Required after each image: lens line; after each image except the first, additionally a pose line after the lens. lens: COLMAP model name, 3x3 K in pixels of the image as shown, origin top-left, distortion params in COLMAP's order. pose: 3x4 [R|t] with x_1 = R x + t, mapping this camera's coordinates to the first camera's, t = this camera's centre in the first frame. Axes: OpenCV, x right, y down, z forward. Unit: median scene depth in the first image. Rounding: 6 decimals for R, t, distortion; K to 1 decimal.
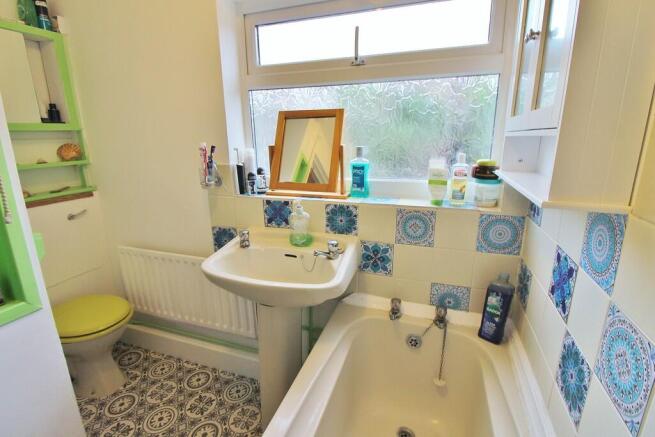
lens RADIAL K [[308.4, 0, 329.0], [0, 308.4, 214.8], [0, 0, 1]] dist [0.006564, -0.001219]
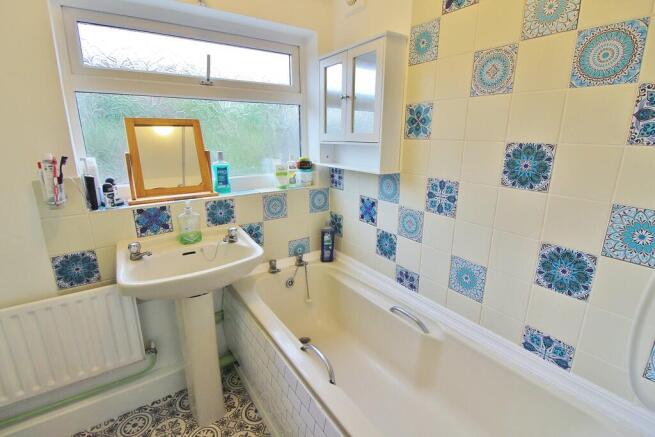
lens RADIAL K [[308.4, 0, 328.2], [0, 308.4, 217.2], [0, 0, 1]] dist [0.006564, -0.001219]
pose [[0.595492, -0.199089, 0.778301, -0.661140], [0.192994, 0.975887, 0.101968, -0.008423], [-0.779835, 0.089486, 0.619556, -0.075621]]
